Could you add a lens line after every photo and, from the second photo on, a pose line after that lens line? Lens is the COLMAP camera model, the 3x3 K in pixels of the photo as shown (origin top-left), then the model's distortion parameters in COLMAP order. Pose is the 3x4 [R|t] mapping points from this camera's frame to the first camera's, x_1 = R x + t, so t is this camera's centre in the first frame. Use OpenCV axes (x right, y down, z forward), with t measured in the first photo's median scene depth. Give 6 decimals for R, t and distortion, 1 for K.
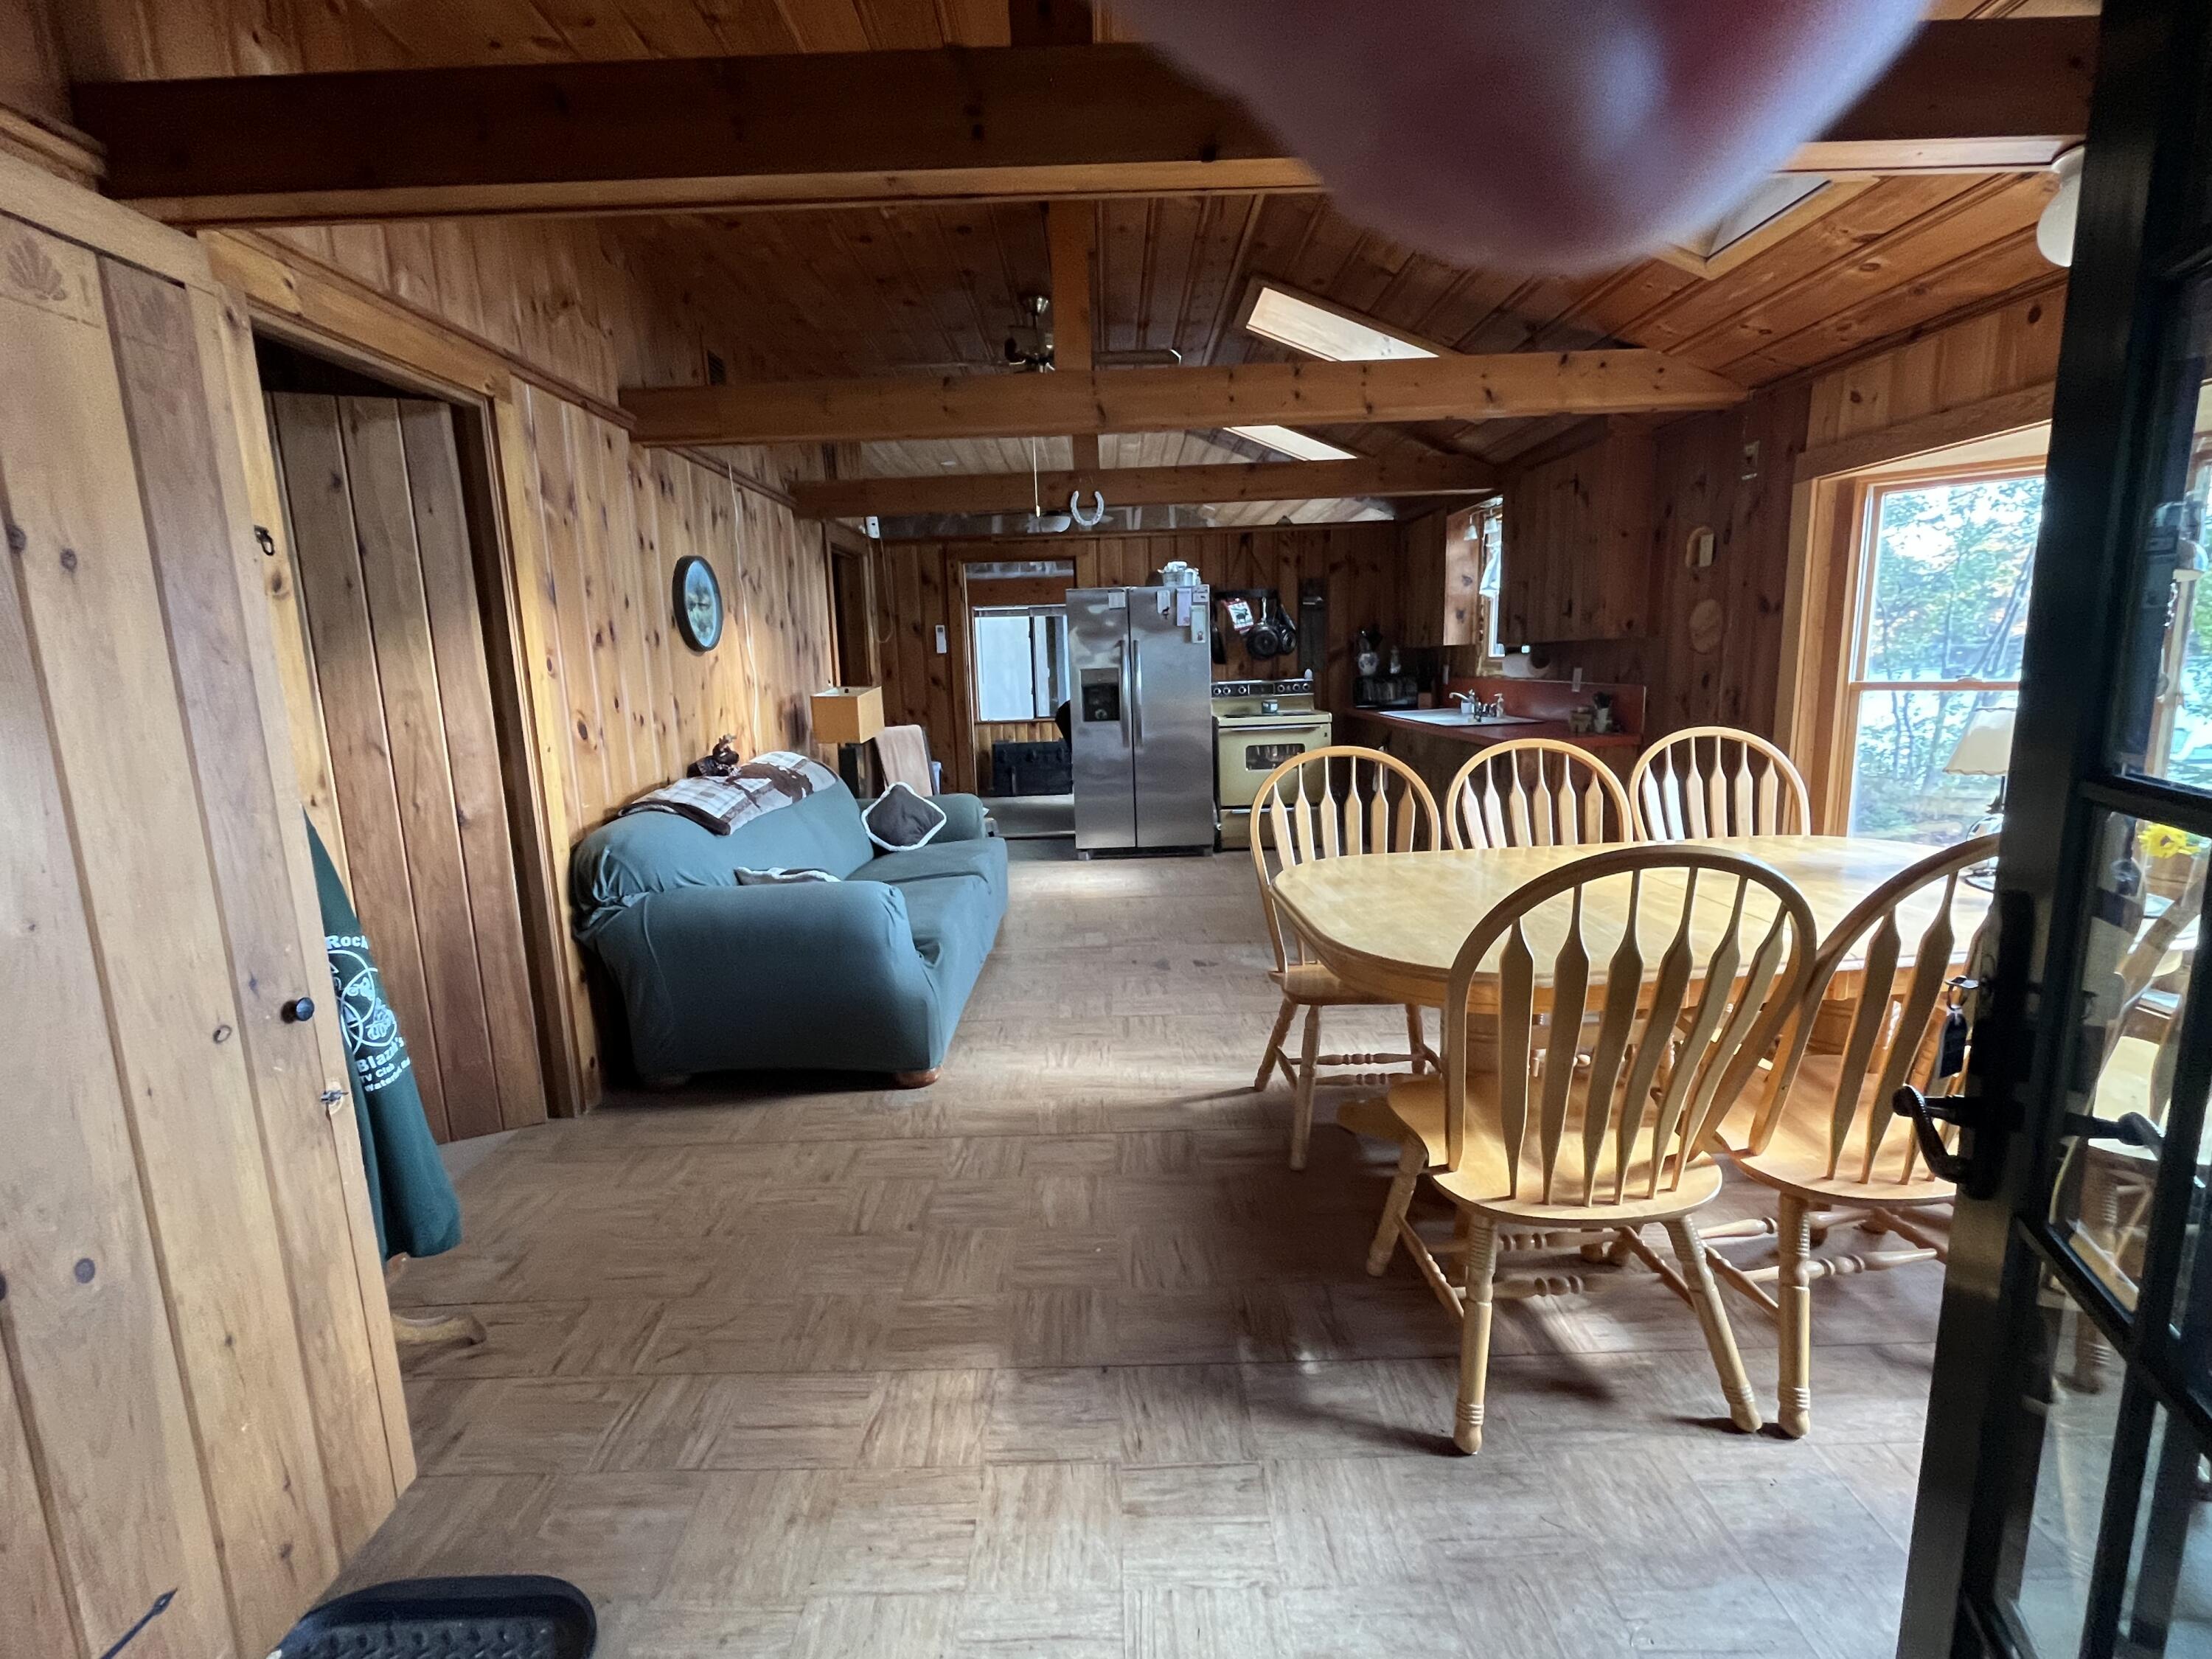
lens RADIAL K [[996.4, 0, 1106.0], [0, 996.4, 829.5], [0, 0, 1]] dist [0.002855, -0.000082]
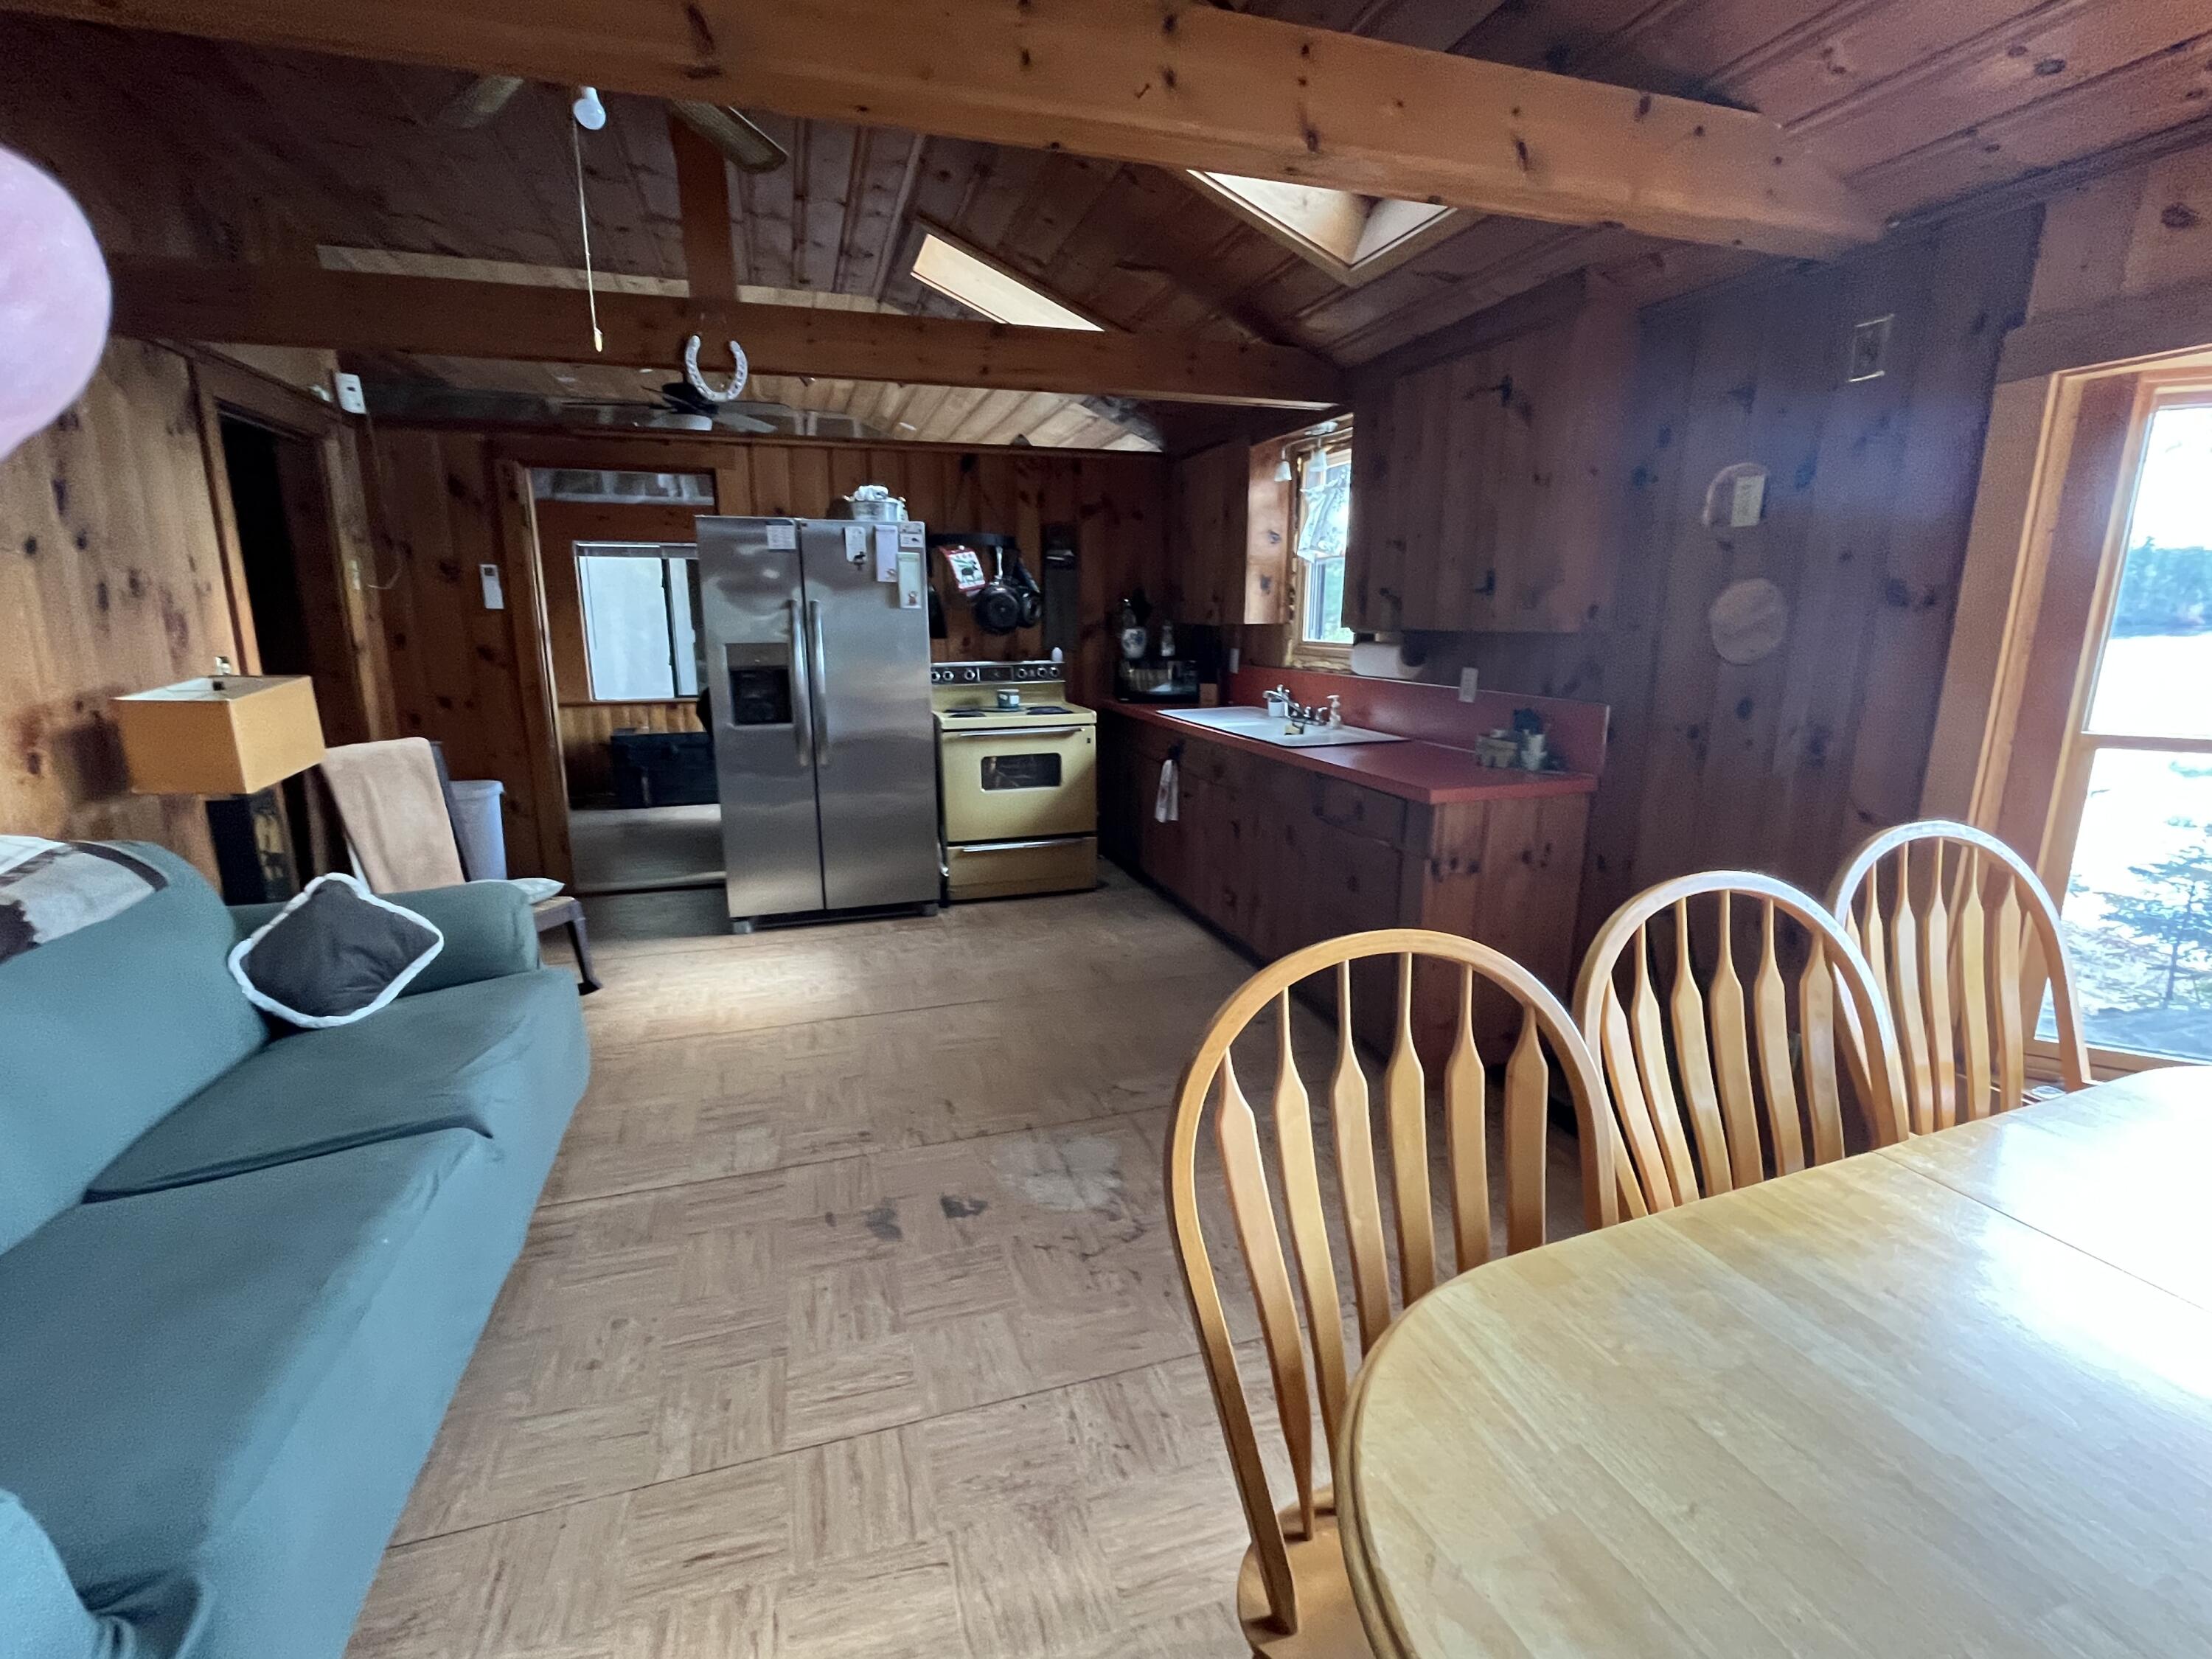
lens RADIAL K [[996.4, 0, 1106.0], [0, 996.4, 829.5], [0, 0, 1]] dist [0.002855, -0.000082]
pose [[0.952534, -0.033214, 0.302616, 0.009559], [0.020326, 0.998751, 0.045638, -0.063460], [-0.303754, -0.037321, 0.952019, 0.299447]]
